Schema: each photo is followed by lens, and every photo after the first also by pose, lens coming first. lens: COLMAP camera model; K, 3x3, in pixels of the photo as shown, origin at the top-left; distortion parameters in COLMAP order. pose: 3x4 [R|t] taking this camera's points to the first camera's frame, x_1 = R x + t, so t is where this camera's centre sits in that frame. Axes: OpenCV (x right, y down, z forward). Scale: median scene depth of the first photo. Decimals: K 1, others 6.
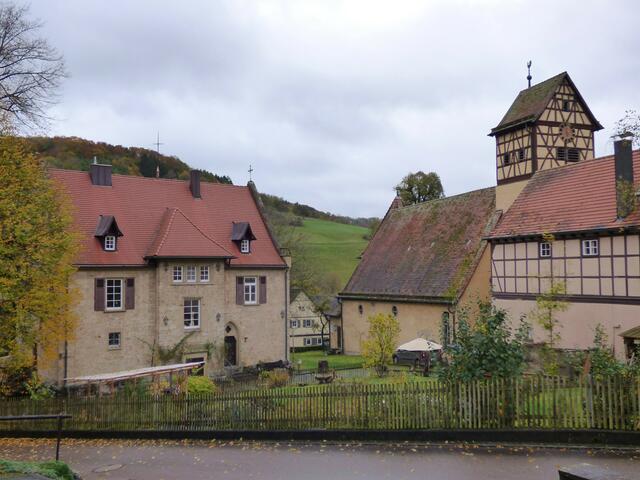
lens RADIAL K [[658.0, 0, 320.2], [0, 658.0, 240.7], [0, 0, 1]] dist [0.010441, 0.000000]
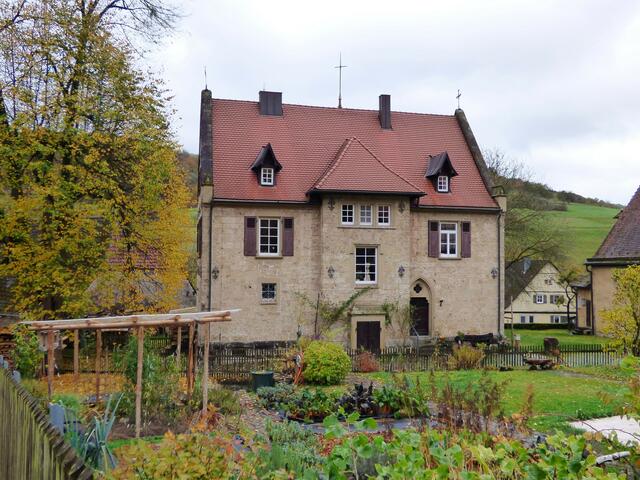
lens RADIAL K [[571.6, 0, 321.0], [0, 571.6, 238.2], [0, 0, 1]] dist [-0.017226, 0.003585]
pose [[0.903635, -0.000277, -0.428303, 0.046952], [0.004664, 0.999947, 0.009193, 0.069220], [0.428277, -0.010305, 0.903589, 0.346168]]
